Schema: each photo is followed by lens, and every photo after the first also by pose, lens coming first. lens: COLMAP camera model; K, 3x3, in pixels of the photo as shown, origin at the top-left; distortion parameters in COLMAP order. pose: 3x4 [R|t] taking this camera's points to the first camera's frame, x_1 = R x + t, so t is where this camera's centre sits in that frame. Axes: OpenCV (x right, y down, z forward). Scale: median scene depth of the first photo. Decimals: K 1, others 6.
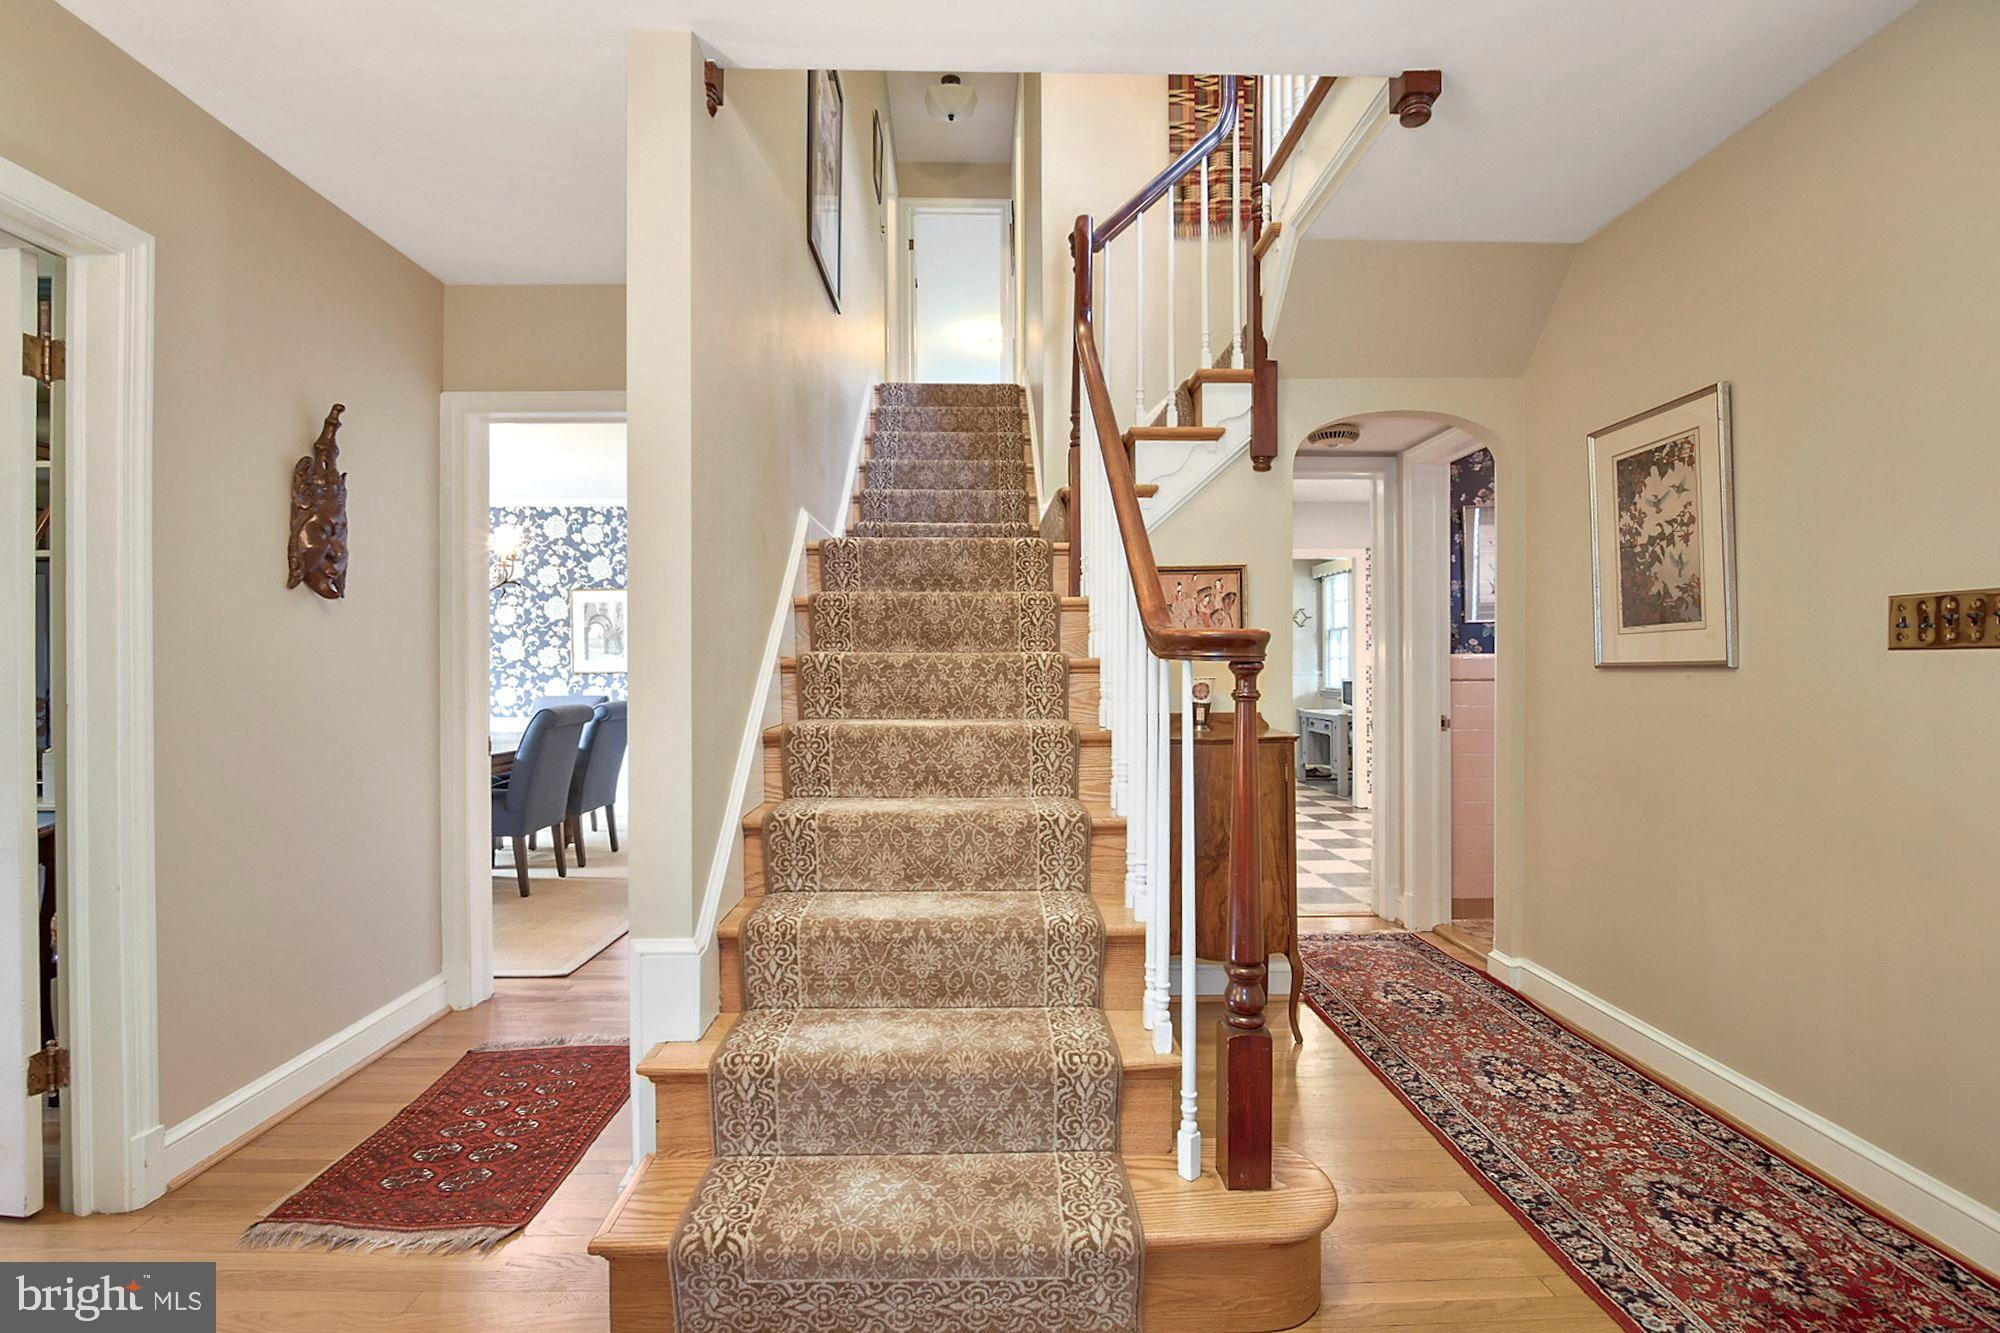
lens RADIAL K [[885.2, 0, 991.1], [0, 885.2, 666.9], [0, 0, 1]] dist [0.004459, -0.002401]
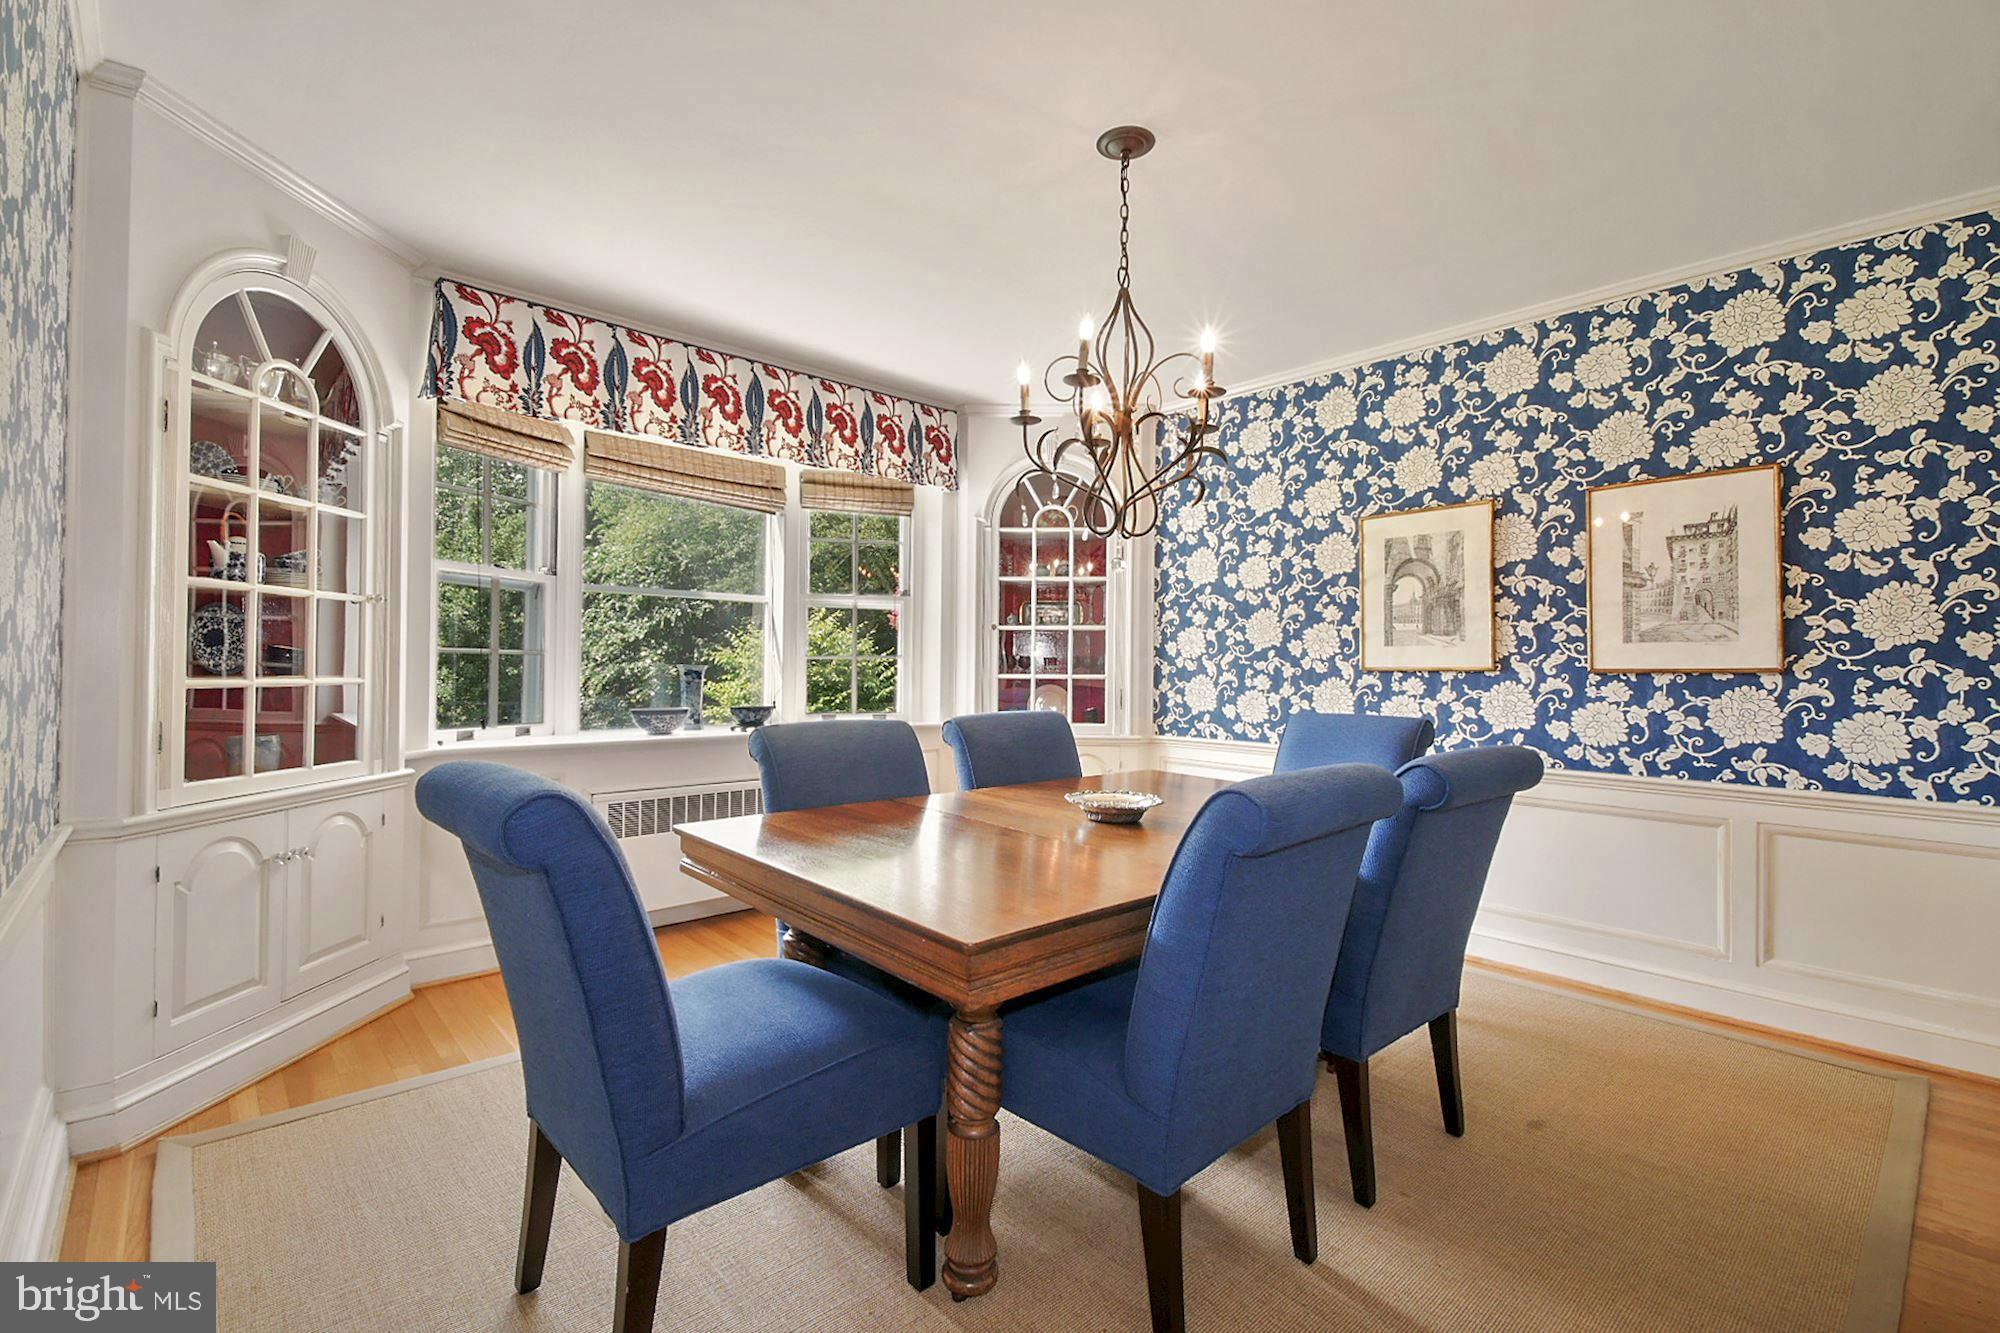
lens RADIAL K [[885.2, 0, 951.1], [0, 885.2, 657.1], [0, 0, 1]] dist [0.004459, -0.002401]
pose [[0.629329, 0.008017, -0.777098, -0.208170], [-0.016200, 0.999865, -0.002804, 0.004460], [0.776970, 0.014353, 0.629374, 0.460879]]
